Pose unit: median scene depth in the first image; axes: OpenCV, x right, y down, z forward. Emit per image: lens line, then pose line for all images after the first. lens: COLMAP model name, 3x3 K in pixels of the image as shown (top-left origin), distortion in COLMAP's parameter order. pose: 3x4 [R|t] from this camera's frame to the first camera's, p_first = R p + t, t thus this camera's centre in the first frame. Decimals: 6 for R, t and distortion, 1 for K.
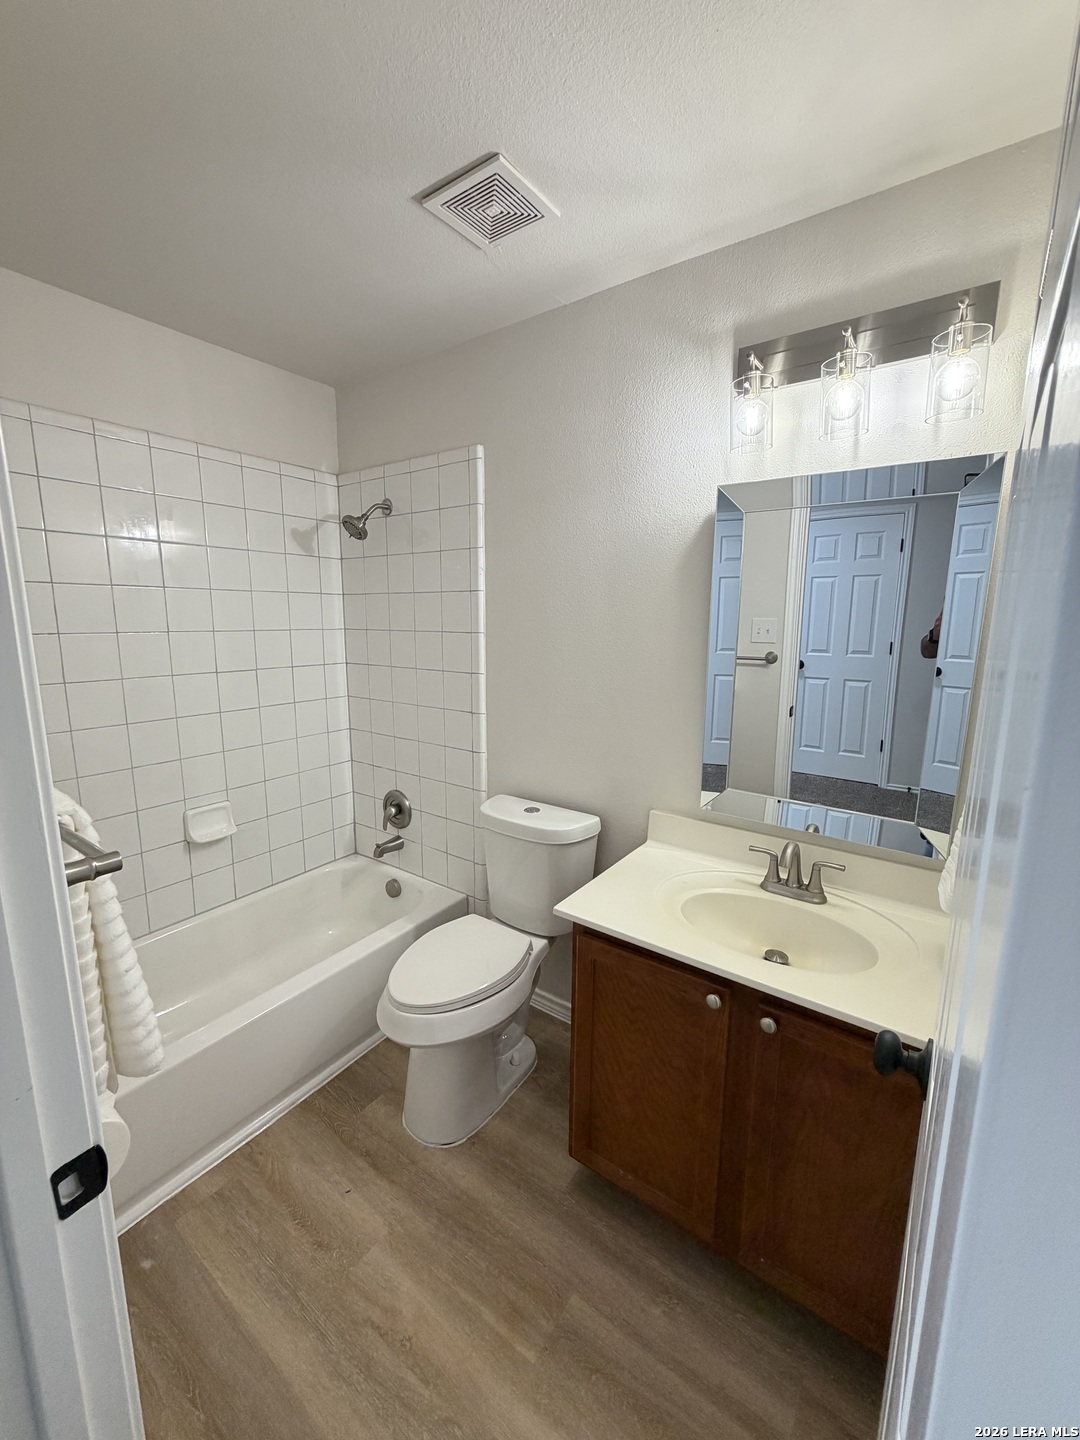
lens RADIAL K [[576.3, 0, 538.2], [0, 576.3, 715.5], [0, 0, 1]] dist [-0.000132, -0.000178]
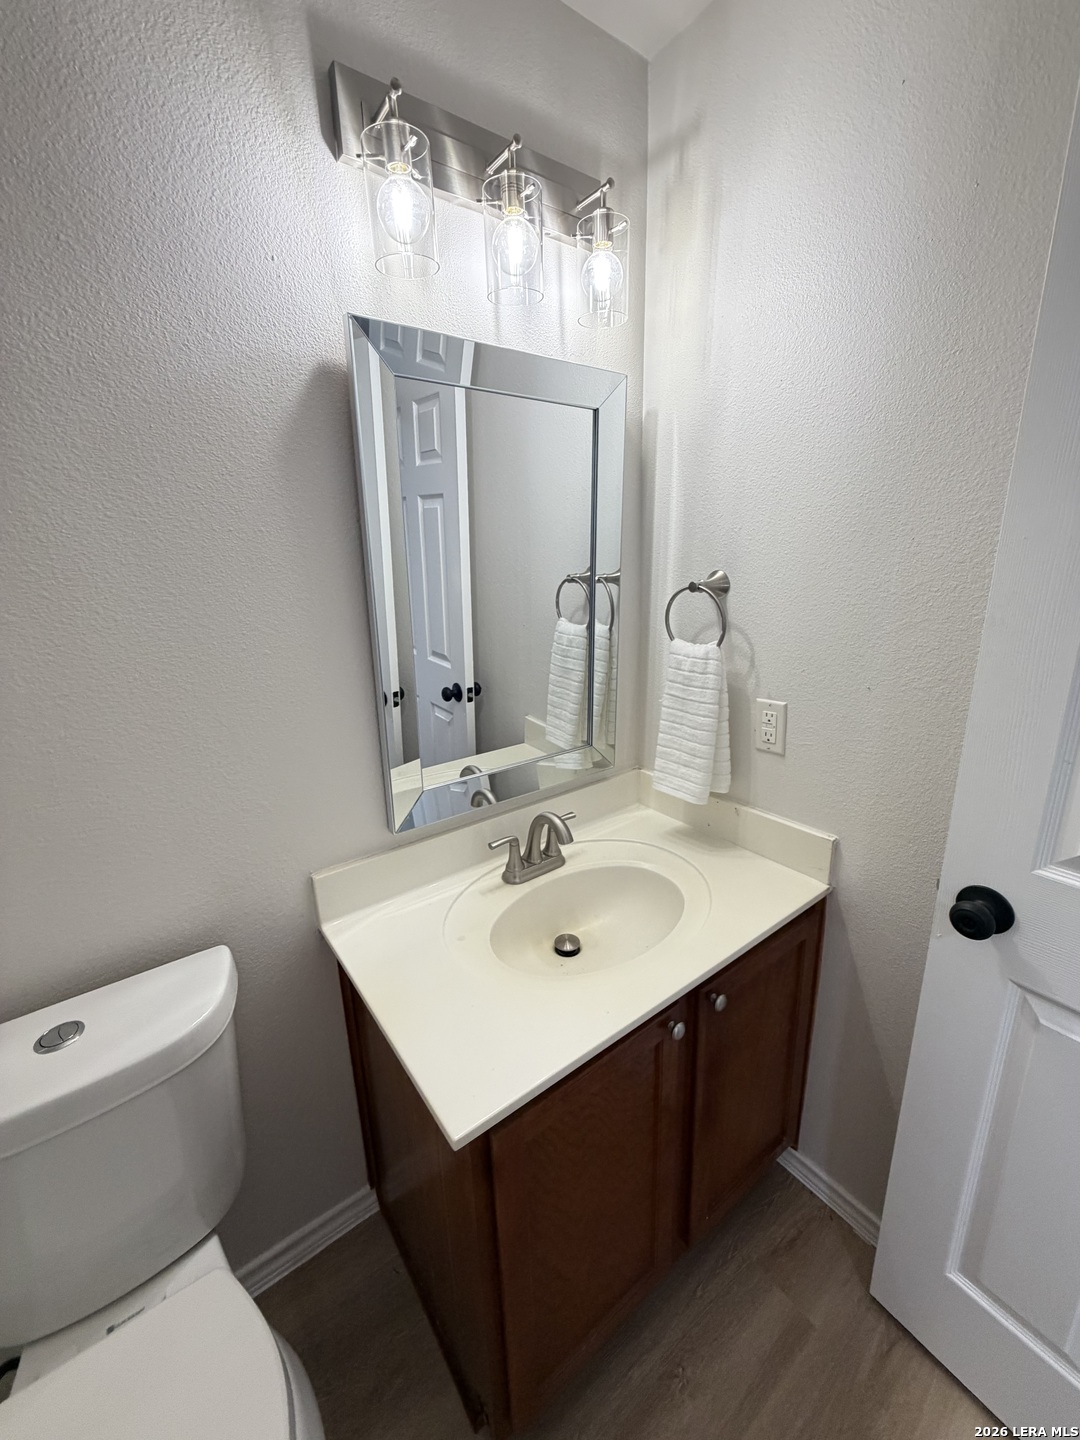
lens RADIAL K [[573.5, 0, 539.3], [0, 573.5, 715.7], [0, 0, 1]] dist [0.000043, -0.000276]
pose [[0.309980, -0.270622, 0.911414, -0.277307], [0.193341, 0.956545, 0.218266, -0.098558], [-0.930877, 0.108556, 0.348832, 0.671597]]
